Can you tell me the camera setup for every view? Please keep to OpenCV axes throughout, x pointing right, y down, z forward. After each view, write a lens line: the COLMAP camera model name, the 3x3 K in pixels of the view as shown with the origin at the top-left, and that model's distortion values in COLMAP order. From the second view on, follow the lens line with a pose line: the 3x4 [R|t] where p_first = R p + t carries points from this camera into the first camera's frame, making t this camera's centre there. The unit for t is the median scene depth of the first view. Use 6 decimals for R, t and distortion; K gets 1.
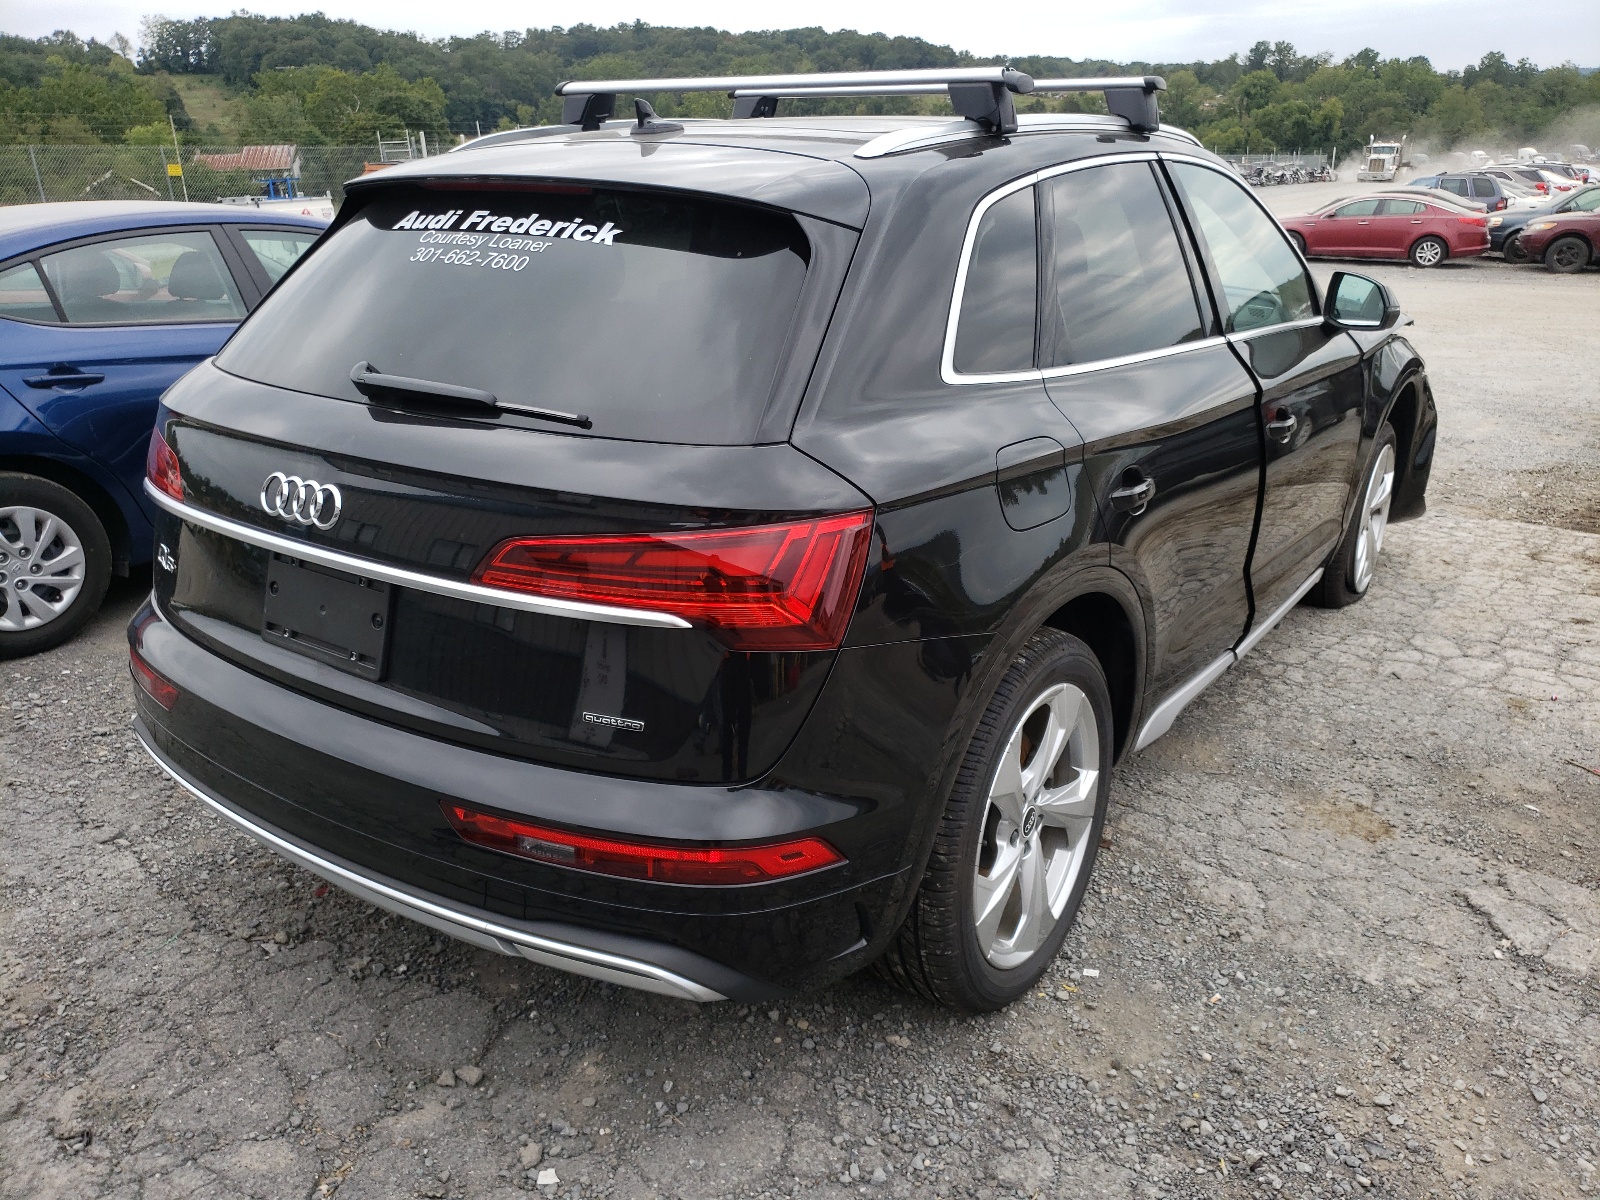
lens RADIAL K [[1240.0, 0, 811.4], [0, 1240.0, 603.0], [0, 0, 1]] dist [0.032862, -0.000840]
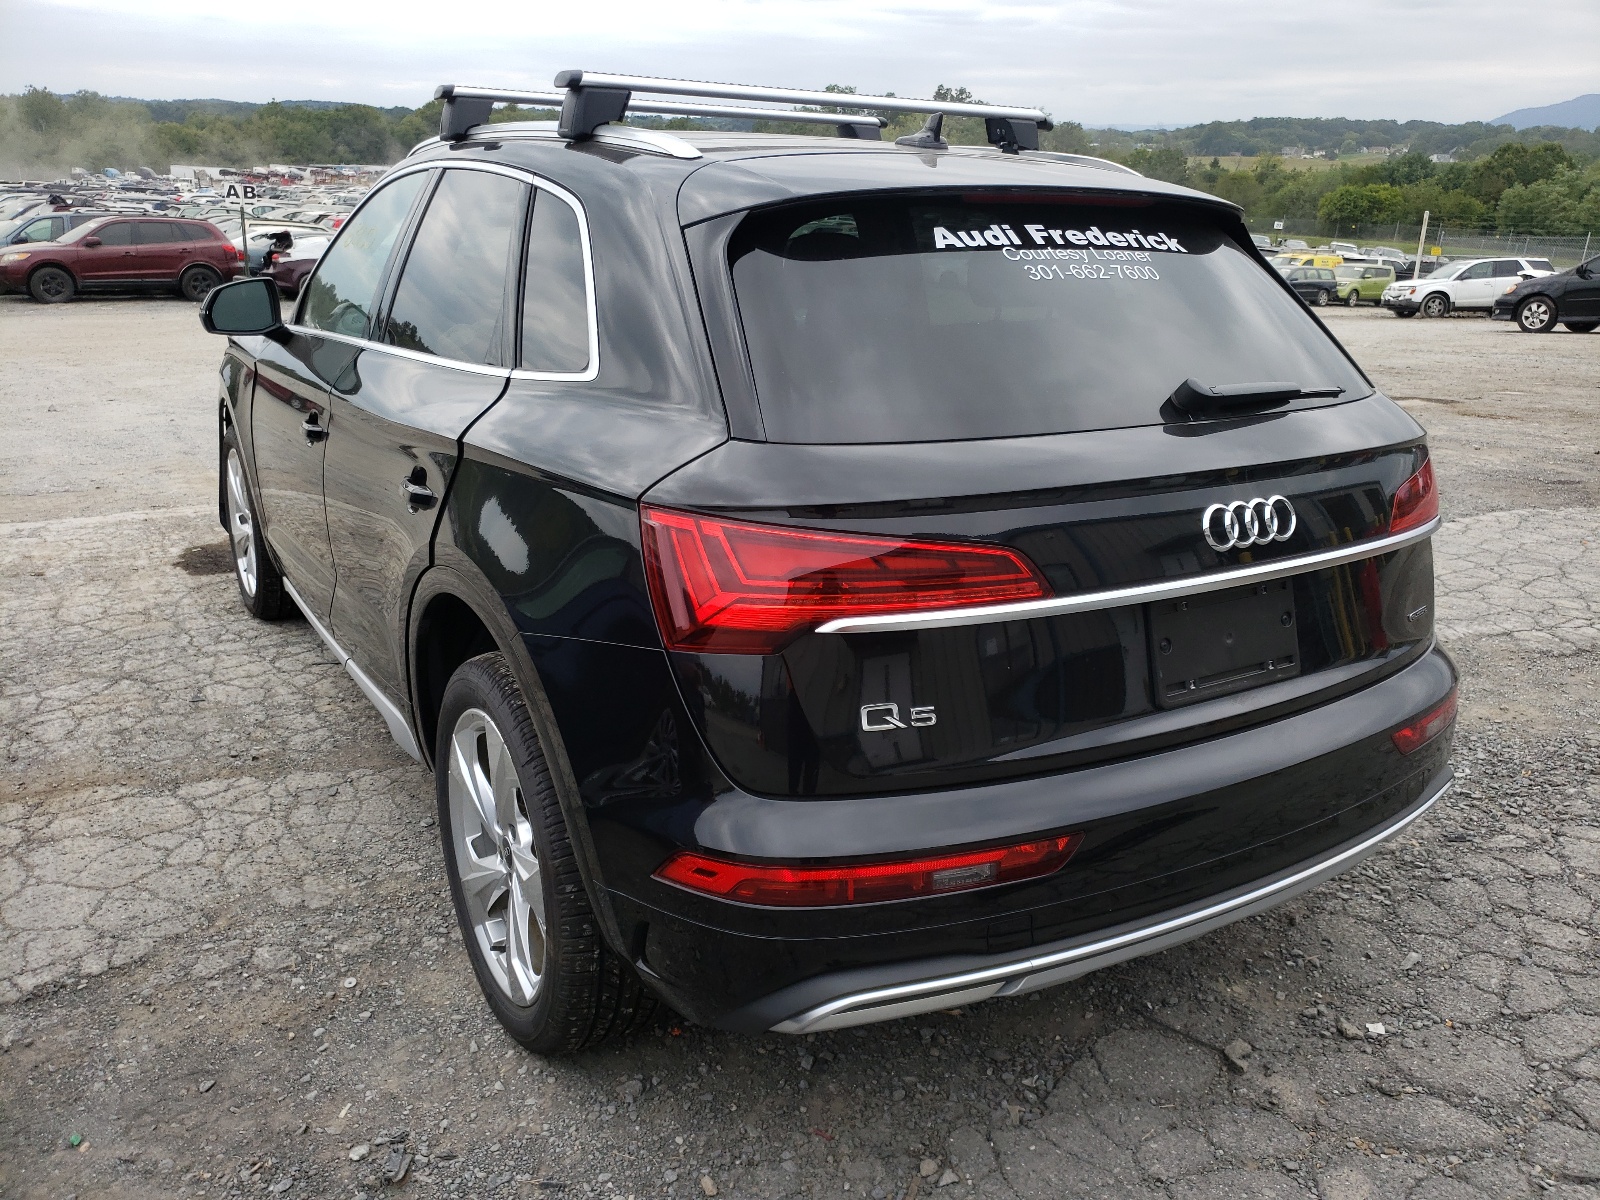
lens RADIAL K [[1240.0, 0, 811.6], [0, 1240.0, 596.5], [0, 0, 1]] dist [0.032862, -0.000840]
pose [[0.387249, -0.267098, 0.882438, -1.239953], [0.291764, 0.943430, 0.157521, -0.246634], [-0.874592, 0.196464, 0.443272, 0.784412]]
